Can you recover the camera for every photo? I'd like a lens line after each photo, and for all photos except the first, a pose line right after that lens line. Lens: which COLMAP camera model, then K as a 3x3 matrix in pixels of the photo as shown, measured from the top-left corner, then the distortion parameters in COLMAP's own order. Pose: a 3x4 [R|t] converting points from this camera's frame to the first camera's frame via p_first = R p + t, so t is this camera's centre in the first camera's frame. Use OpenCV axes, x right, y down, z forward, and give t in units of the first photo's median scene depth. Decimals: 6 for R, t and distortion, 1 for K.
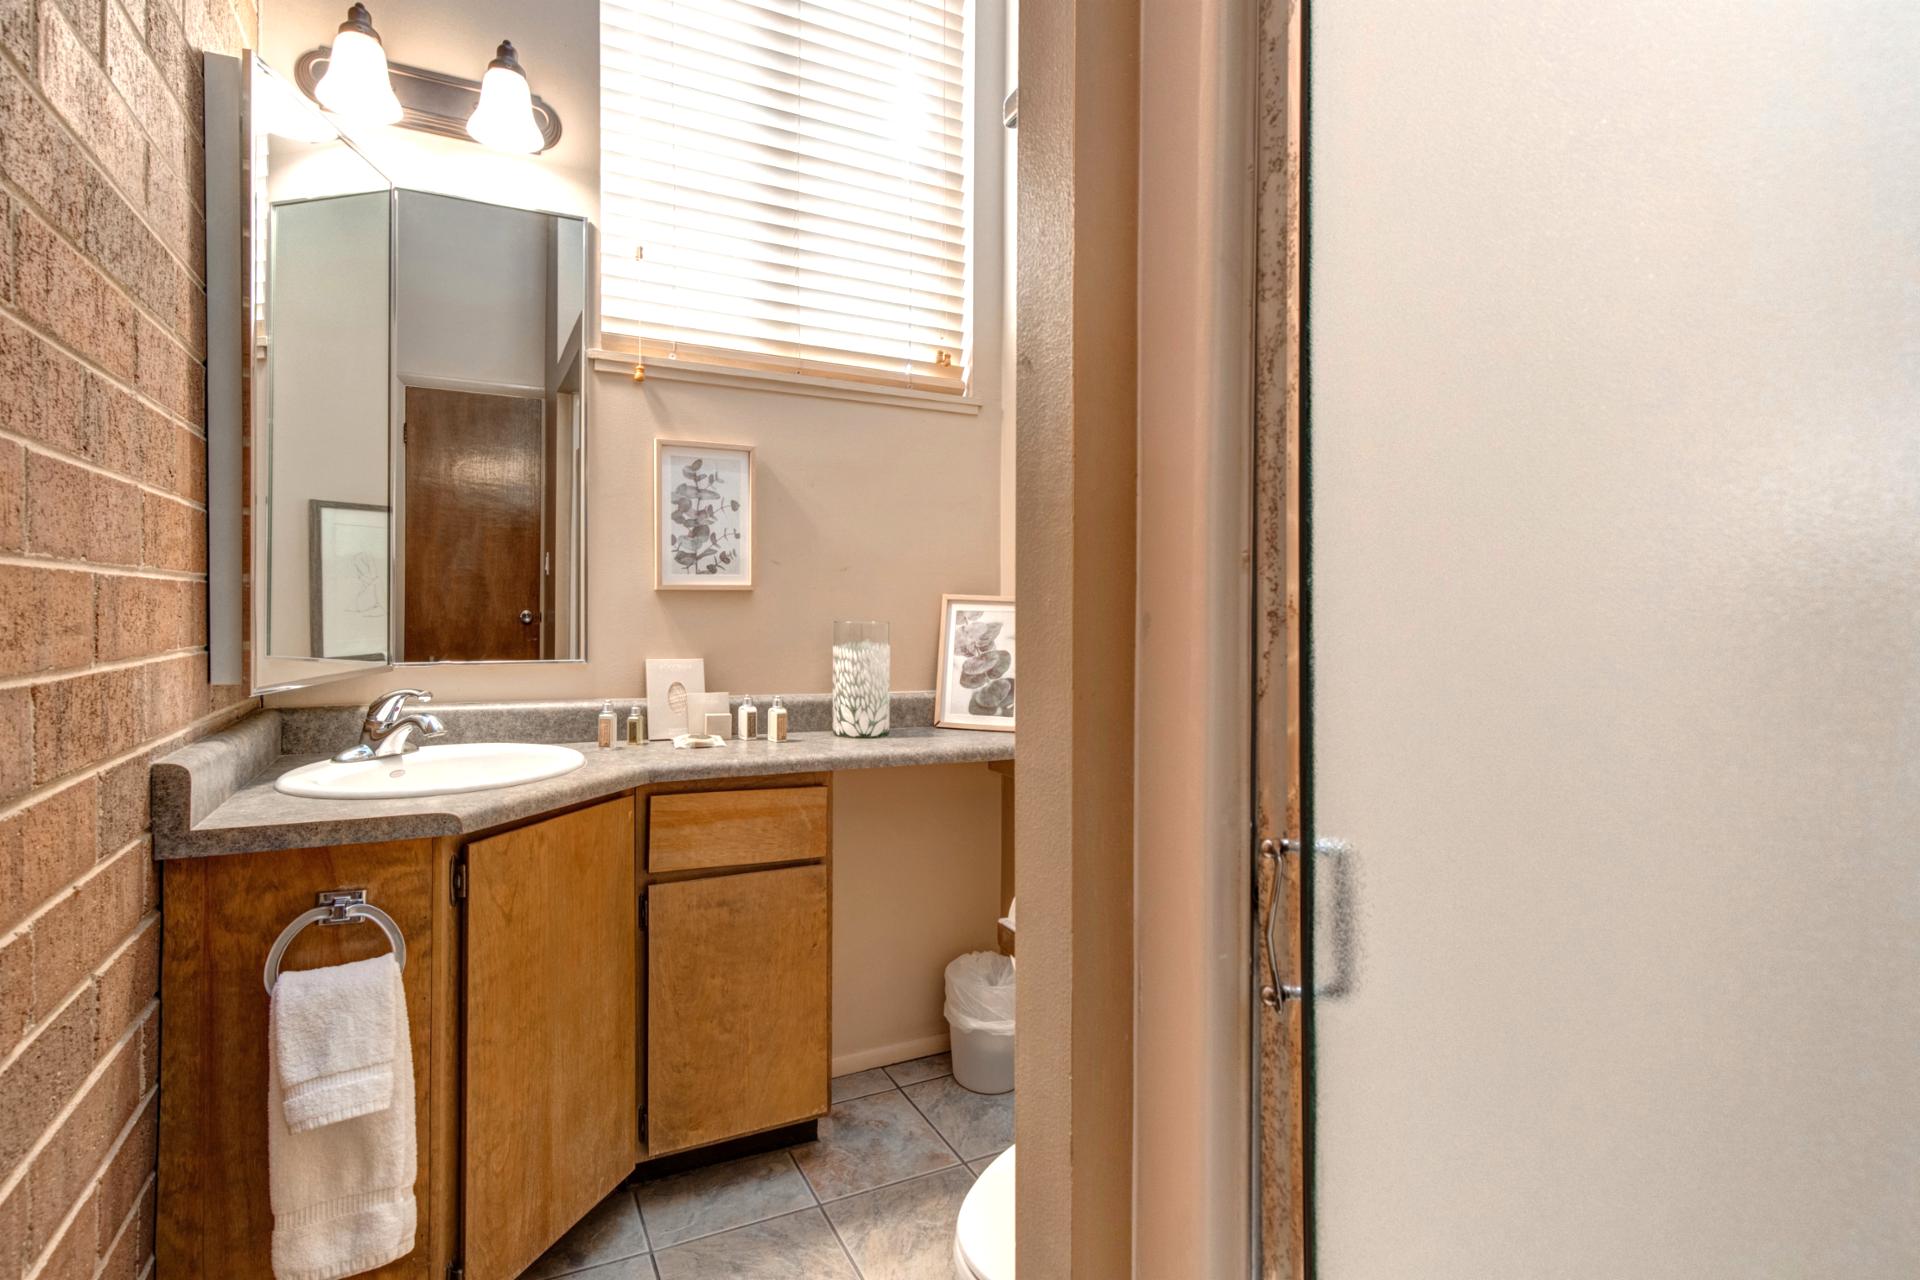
lens RADIAL K [[902.8, 0, 895.4], [0, 902.8, 605.7], [0, 0, 1]] dist [0.006121, 0.000095]
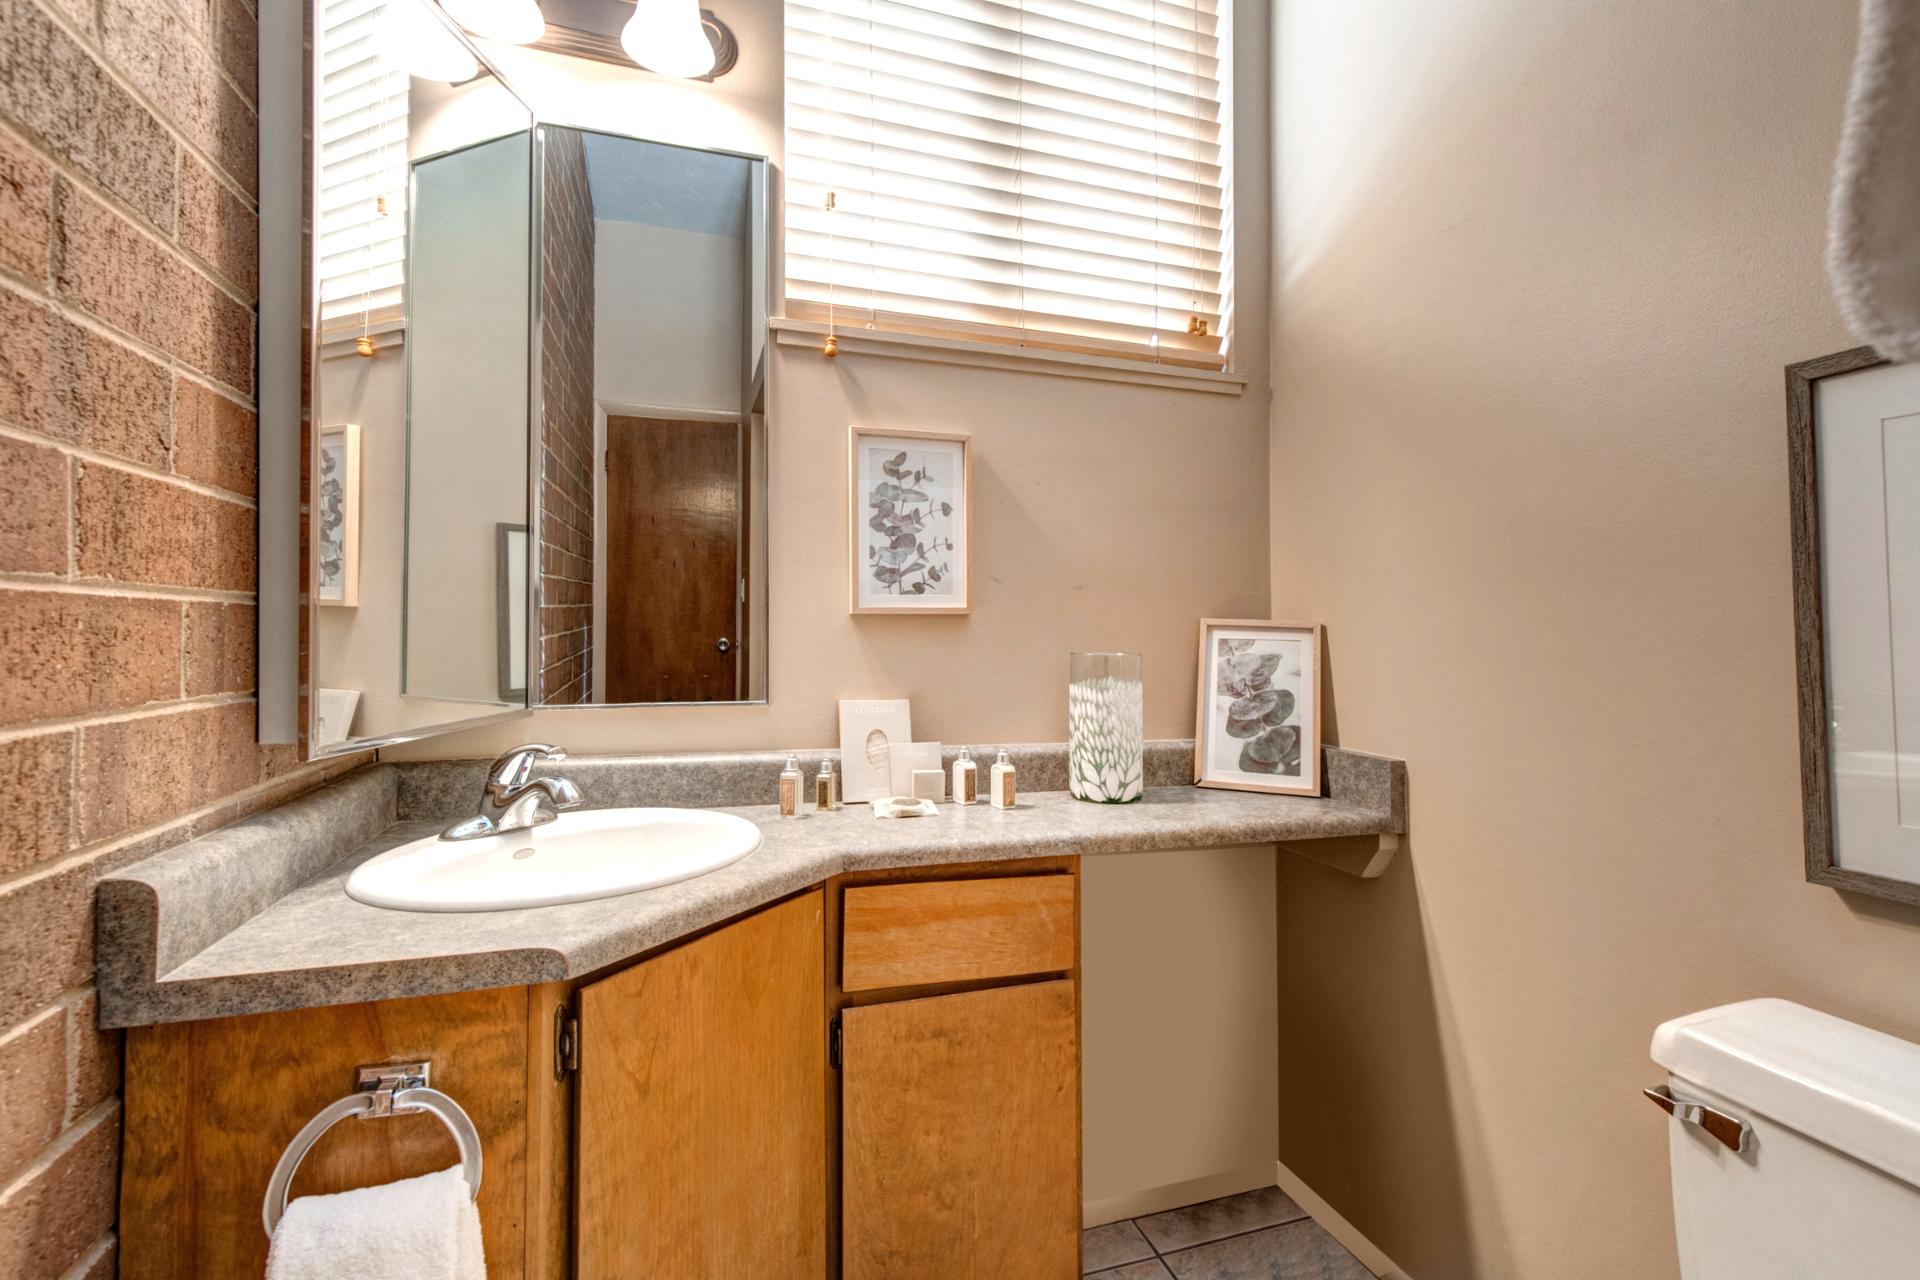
lens RADIAL K [[873.5, 0, 968.5], [0, 873.5, 631.9], [0, 0, 1]] dist [0.002100, 0.000106]
pose [[0.992137, -0.002154, -0.125141, -0.077104], [0.002161, 0.999998, -0.000081, -0.001637], [0.125141, -0.000190, 0.992139, 0.289886]]
